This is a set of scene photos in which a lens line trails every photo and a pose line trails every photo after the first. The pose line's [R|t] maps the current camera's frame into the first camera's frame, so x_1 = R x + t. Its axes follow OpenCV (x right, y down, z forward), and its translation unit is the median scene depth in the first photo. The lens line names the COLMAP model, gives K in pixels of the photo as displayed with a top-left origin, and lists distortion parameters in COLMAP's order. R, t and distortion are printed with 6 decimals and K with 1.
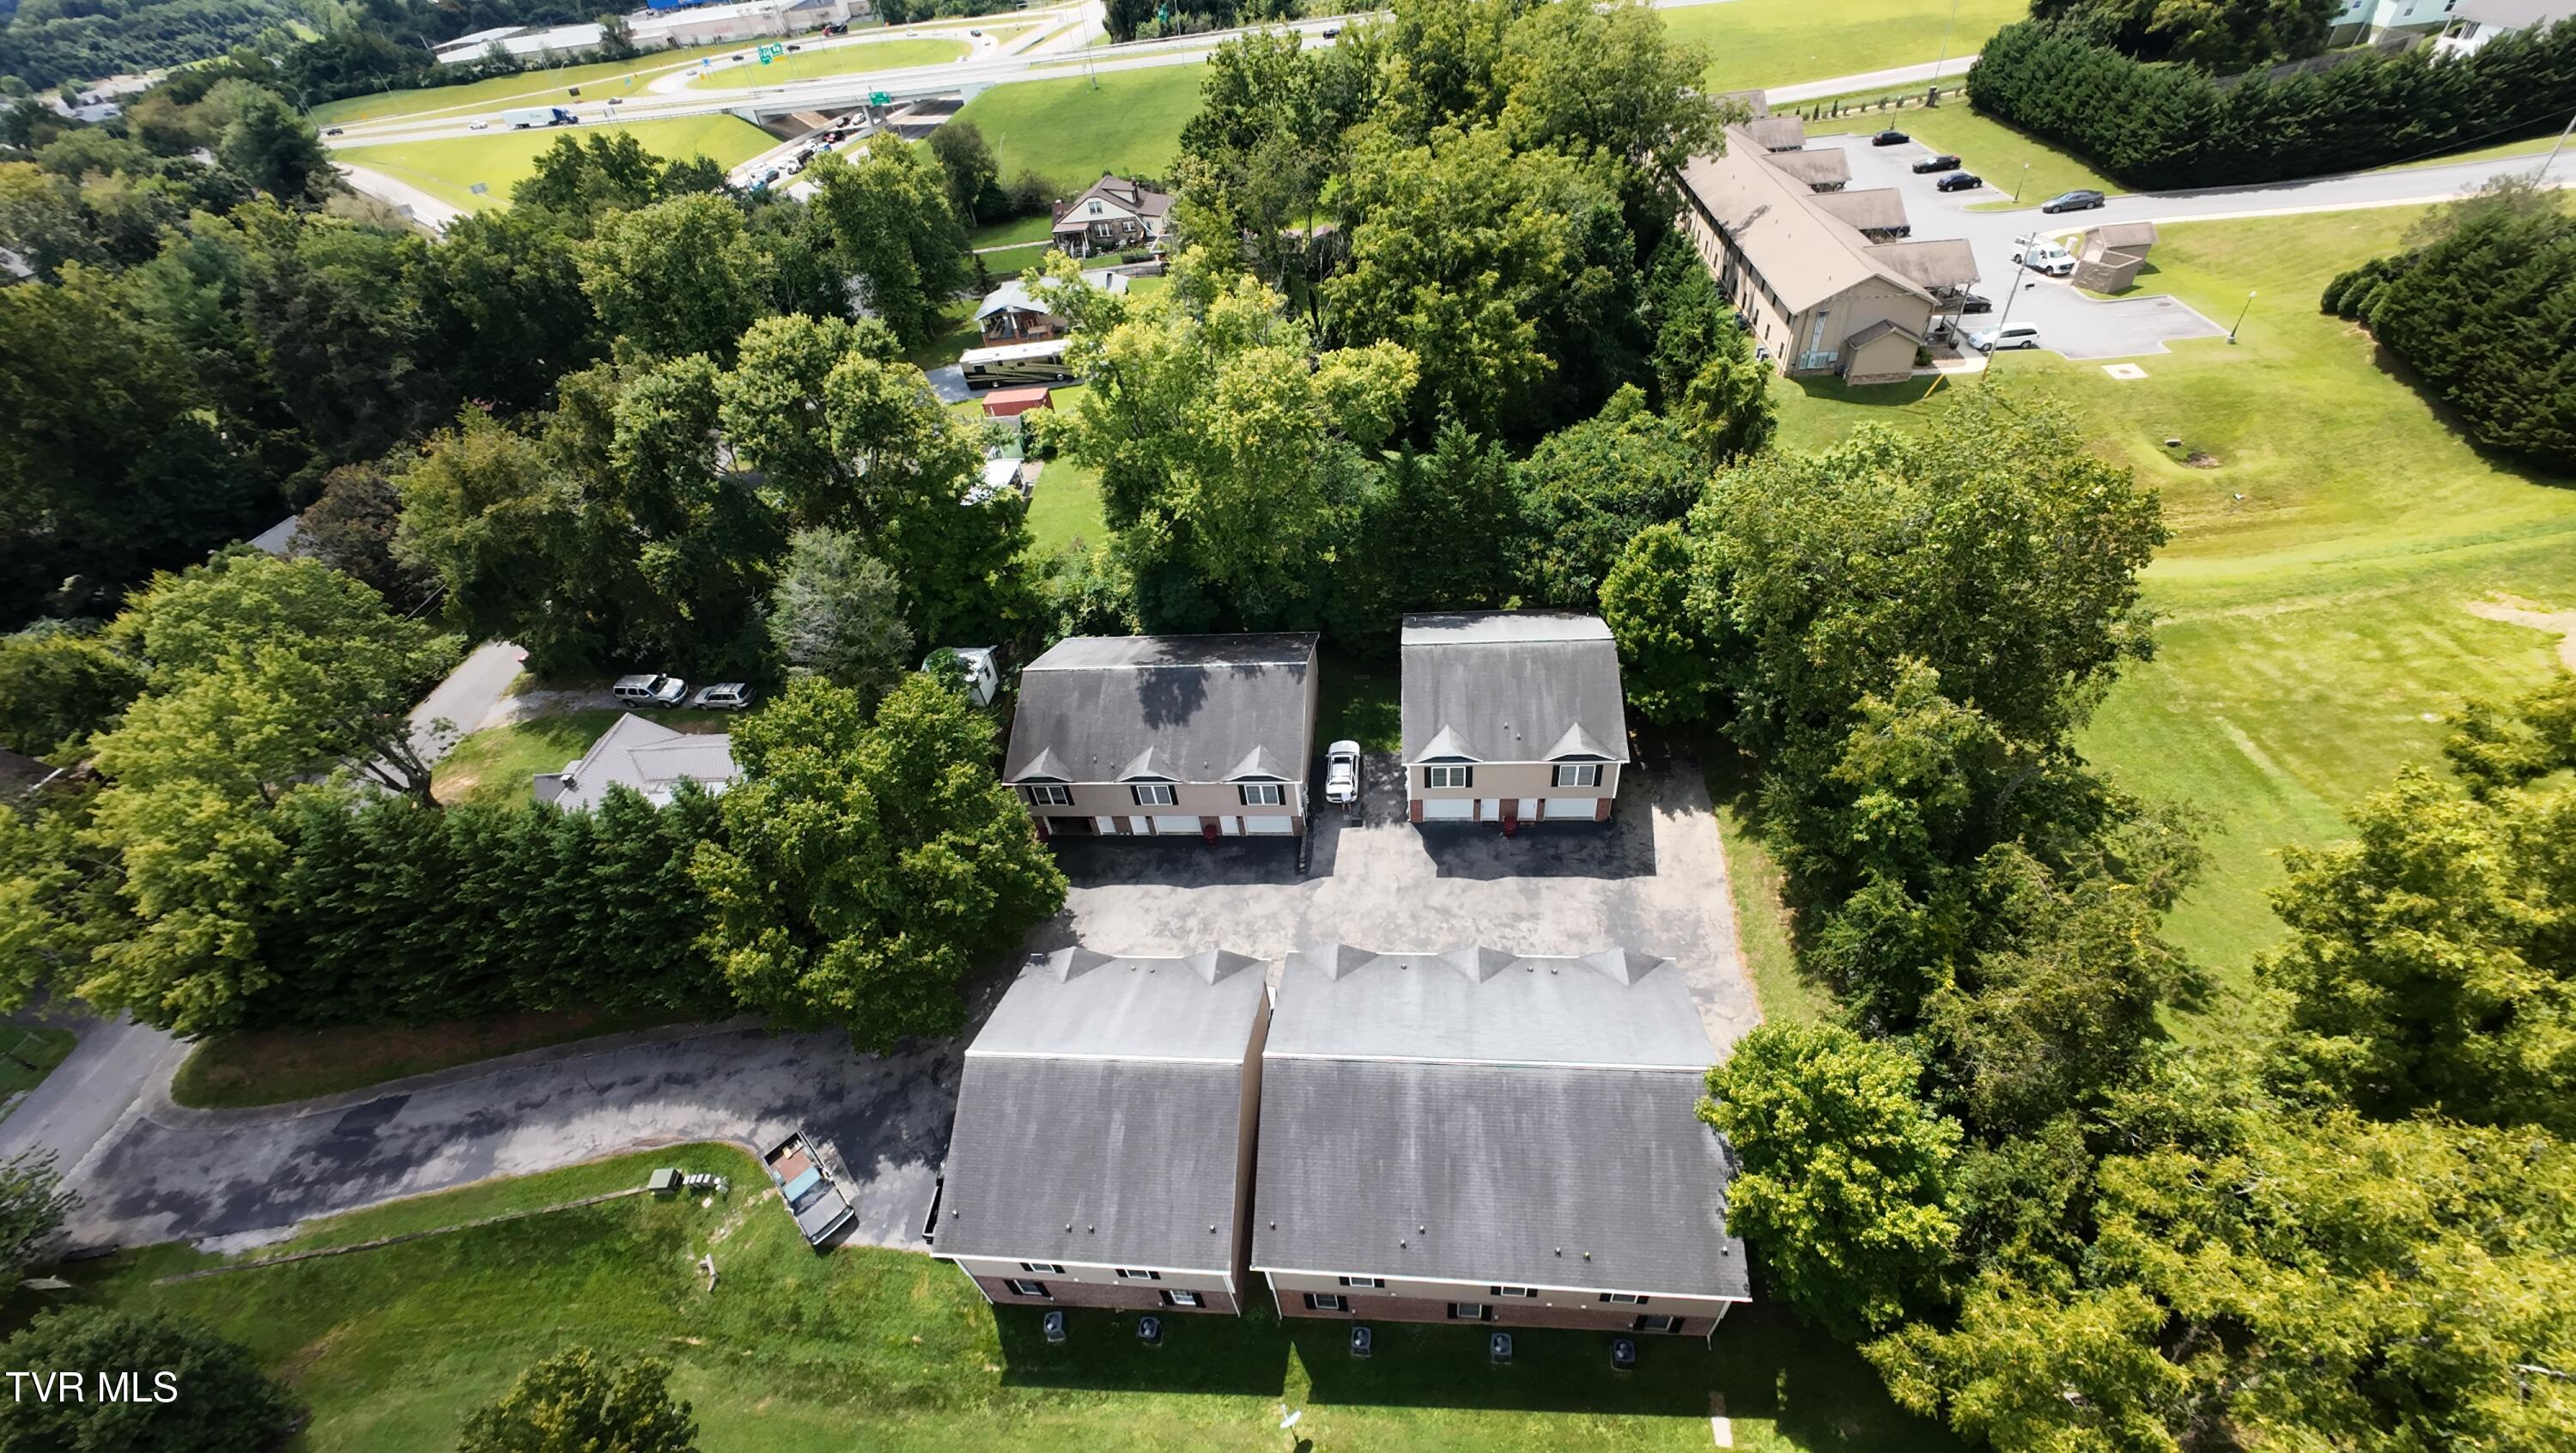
lens RADIAL K [[991.3, 0, 1290.4], [0, 991.3, 724.3], [0, 0, 1]] dist [0.000617, 0.001081]
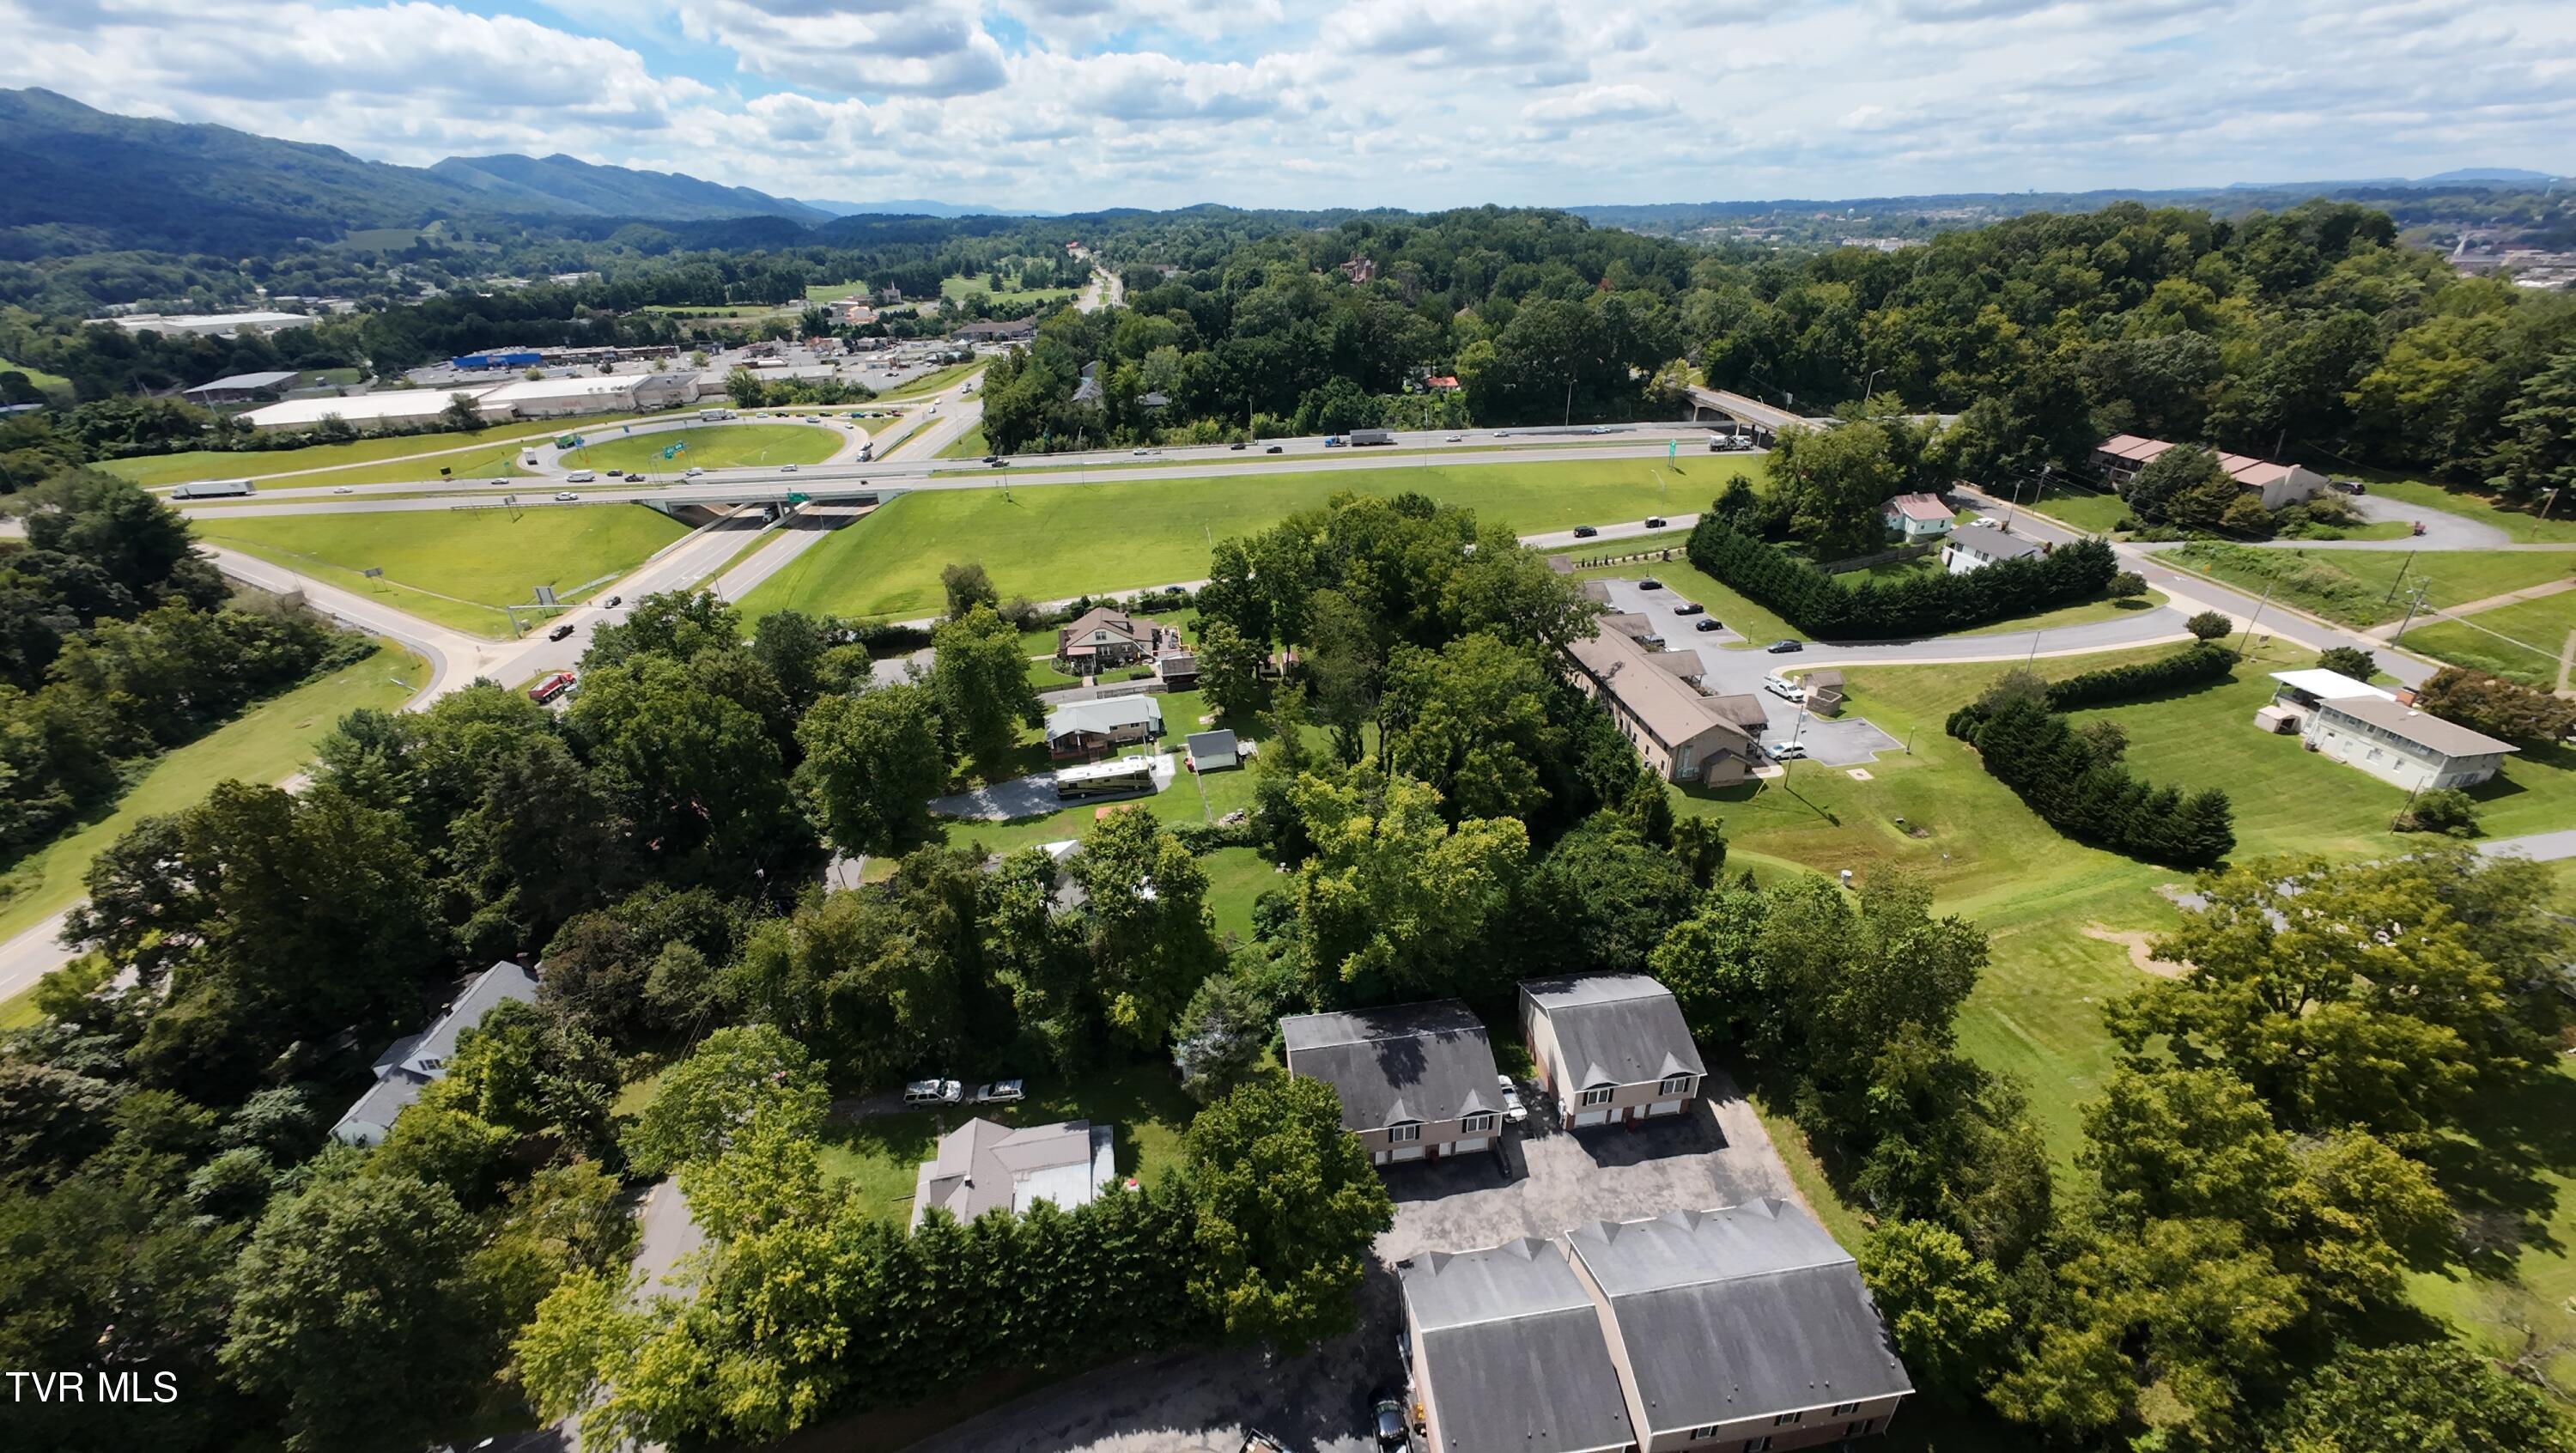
lens RADIAL K [[991.3, 0, 1284.4], [0, 991.3, 733.1], [0, 0, 1]] dist [0.000617, 0.001081]
pose [[0.972257, -0.037139, 0.230948, -0.599058], [0.096416, 0.963171, -0.251010, -0.140050], [-0.213121, 0.266313, 0.940030, -0.459251]]
